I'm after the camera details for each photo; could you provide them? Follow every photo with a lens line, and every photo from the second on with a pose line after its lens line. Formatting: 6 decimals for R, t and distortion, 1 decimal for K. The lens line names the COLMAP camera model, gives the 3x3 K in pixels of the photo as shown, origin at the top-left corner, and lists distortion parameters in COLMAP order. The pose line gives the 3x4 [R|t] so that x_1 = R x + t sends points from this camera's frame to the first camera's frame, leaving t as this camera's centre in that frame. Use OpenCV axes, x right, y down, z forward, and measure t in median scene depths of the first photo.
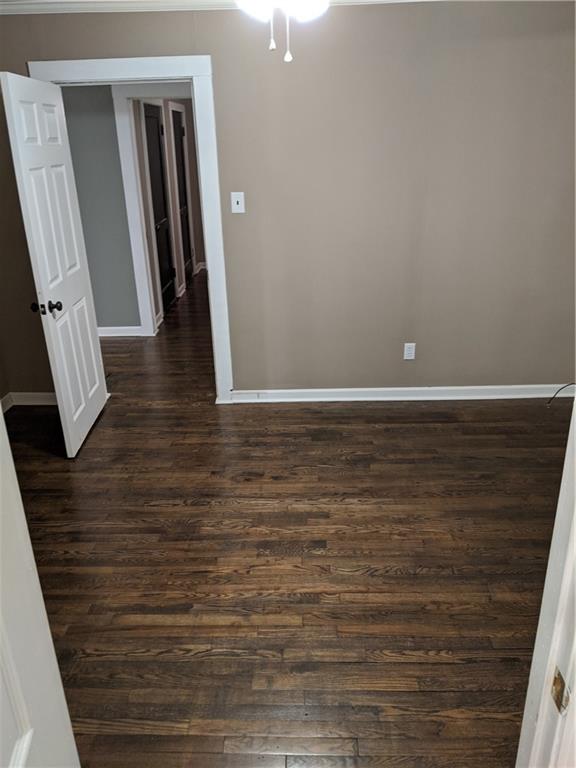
lens RADIAL K [[622.9, 0, 288.6], [0, 622.9, 394.5], [0, 0, 1]] dist [0.069087, -0.125133]
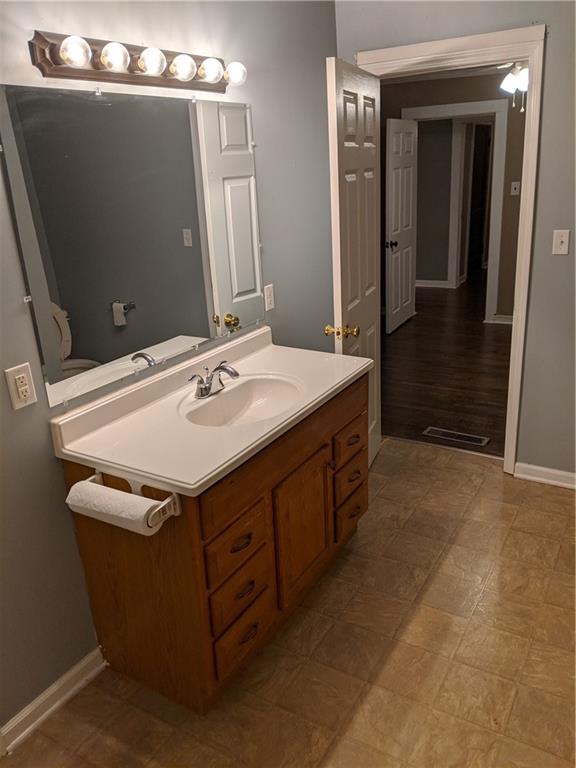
lens RADIAL K [[620.9, 0, 288.0], [0, 620.9, 384.0], [0, 0, 1]] dist [0.050187, -0.124380]
pose [[0.867165, 0.146549, -0.475971, 0.310853], [-0.159298, 0.987135, 0.013712, 0.315212], [0.471857, 0.063930, 0.879354, -0.780949]]
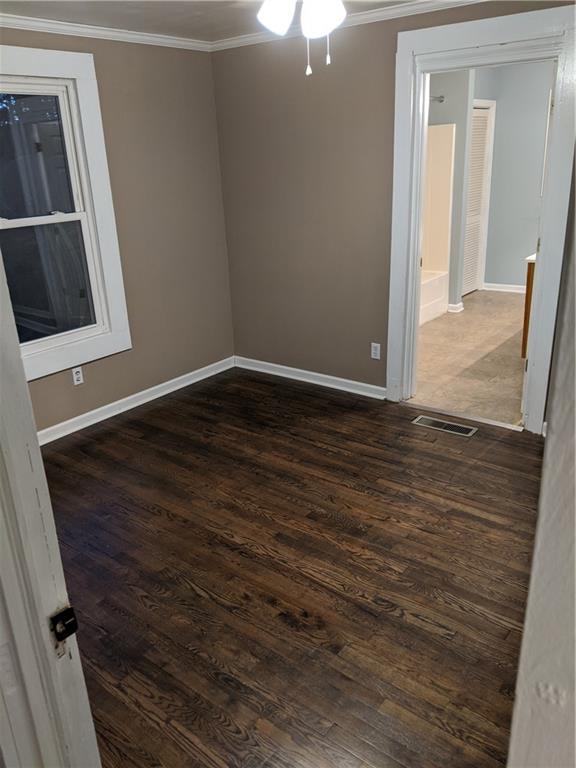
lens RADIAL K [[622.9, 0, 288.6], [0, 622.9, 394.5], [0, 0, 1]] dist [0.069087, -0.125133]
pose [[-0.800297, -0.162640, 0.577124, -0.451014], [0.287769, 0.740233, 0.607654, -0.522676], [-0.526035, 0.652382, -0.545604, 1.318900]]
